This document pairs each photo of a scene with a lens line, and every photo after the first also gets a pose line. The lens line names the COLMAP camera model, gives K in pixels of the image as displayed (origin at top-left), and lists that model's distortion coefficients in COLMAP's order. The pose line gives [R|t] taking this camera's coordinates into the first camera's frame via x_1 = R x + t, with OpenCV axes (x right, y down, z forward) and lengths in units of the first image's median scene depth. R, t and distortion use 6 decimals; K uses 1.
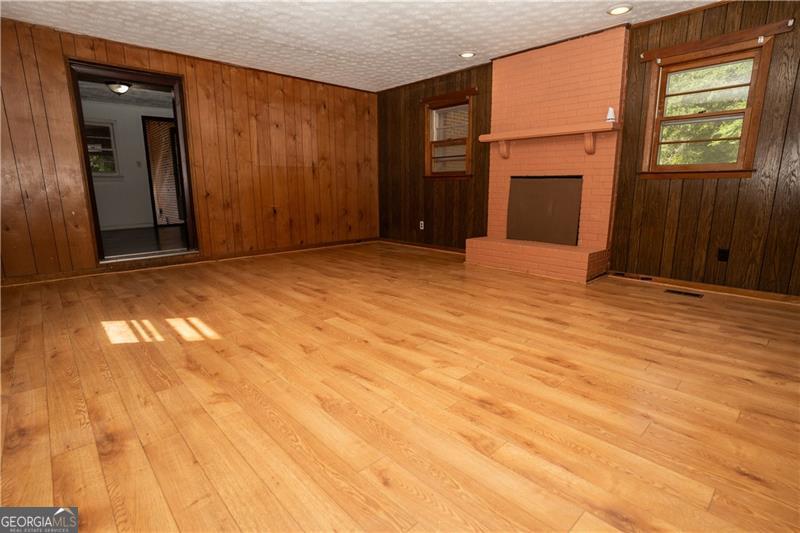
lens RADIAL K [[424.7, 0, 400.0], [0, 424.7, 266.5], [0, 0, 1]] dist [-0.085969, 0.055308]
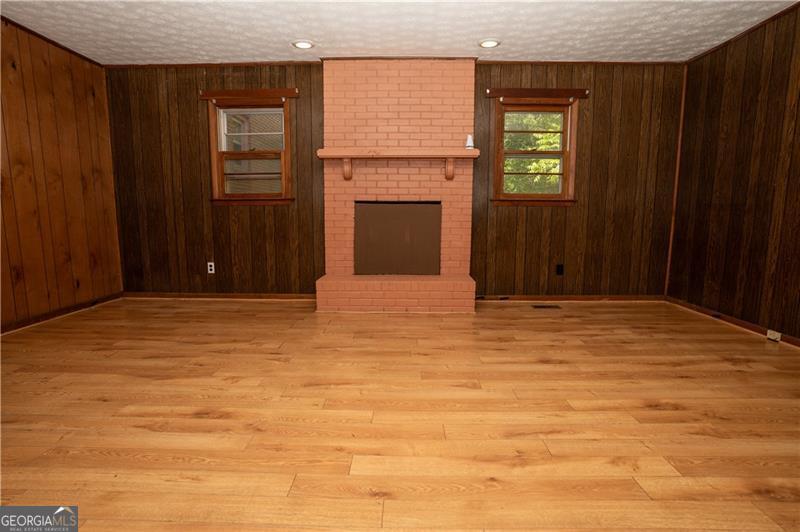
lens RADIAL K [[424.7, 0, 400.0], [0, 424.7, 266.0], [0, 0, 1]] dist [-0.085969, 0.055308]
pose [[0.675104, -0.090925, 0.732098, -0.356560], [0.131331, 0.991337, 0.002016, -0.086272], [-0.725939, 0.094786, 0.681196, 0.423318]]
